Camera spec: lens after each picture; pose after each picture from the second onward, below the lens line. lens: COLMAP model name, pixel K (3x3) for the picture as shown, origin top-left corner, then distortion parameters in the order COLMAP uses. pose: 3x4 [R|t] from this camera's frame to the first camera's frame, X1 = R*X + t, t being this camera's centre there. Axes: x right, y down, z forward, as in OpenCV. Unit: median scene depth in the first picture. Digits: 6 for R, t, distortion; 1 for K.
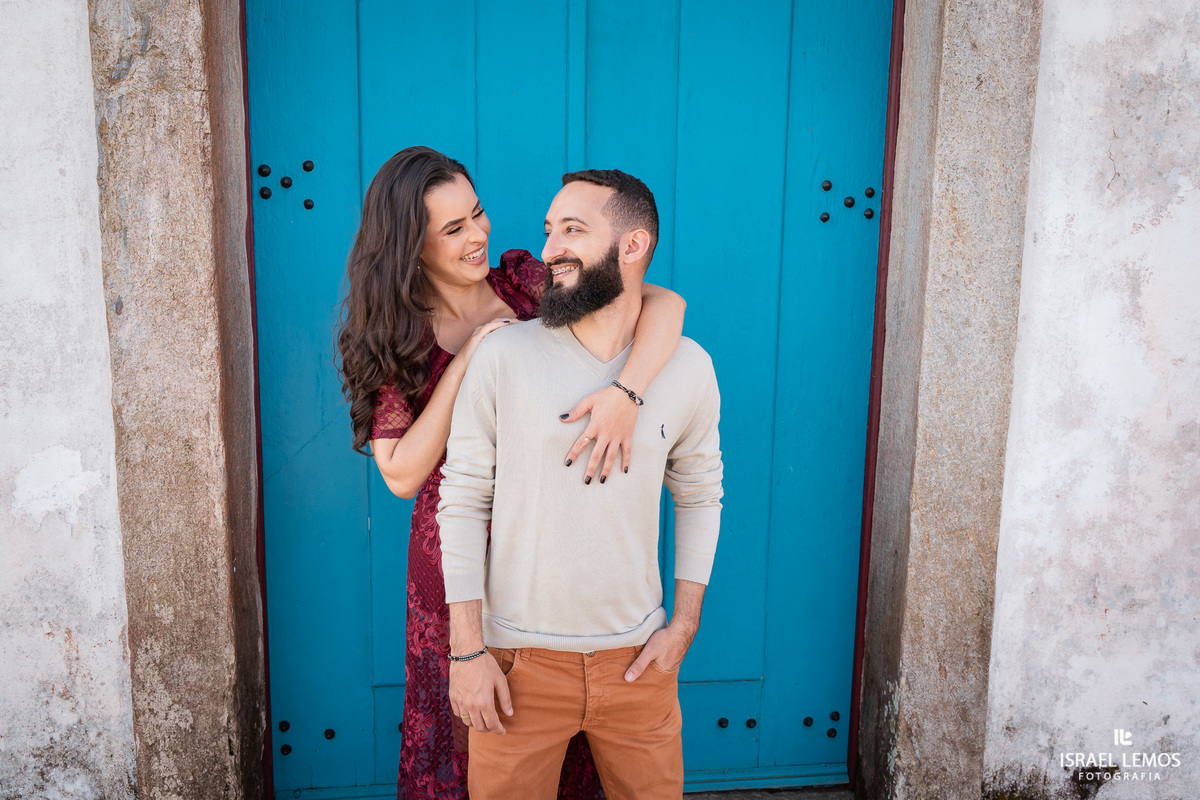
lens RADIAL K [[888.4, 0, 600.0], [0, 888.4, 400.0], [0, 0, 1]] dist [0.005557, 0.001891]
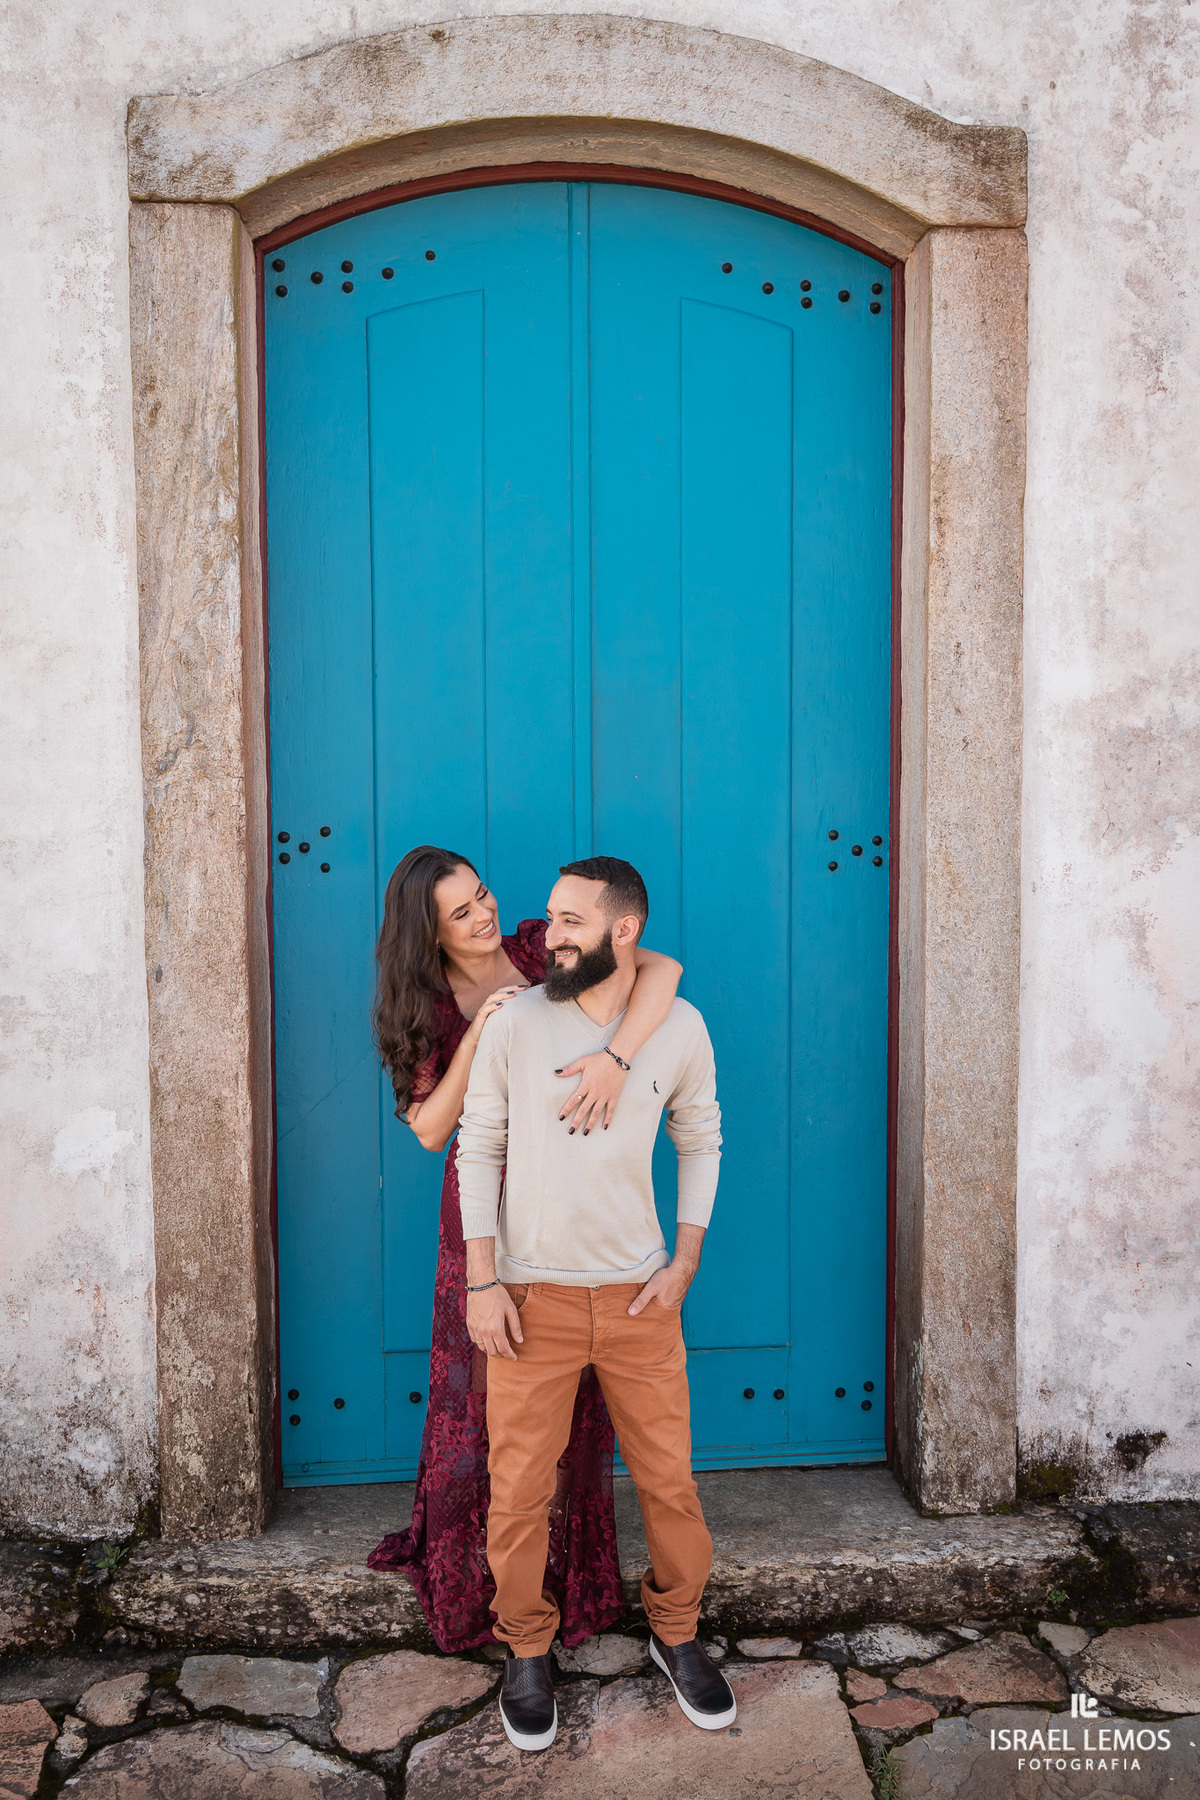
lens RADIAL K [[1332.6, 0, 600.0], [0, 1332.6, 900.0], [0, 0, 1]] dist [0.005557, 0.001891]
pose [[0.999079, -0.019636, -0.038156, 0.054572], [0.015834, 0.995109, -0.097509, -0.028812], [0.039884, 0.096815, 0.994503, -0.576238]]
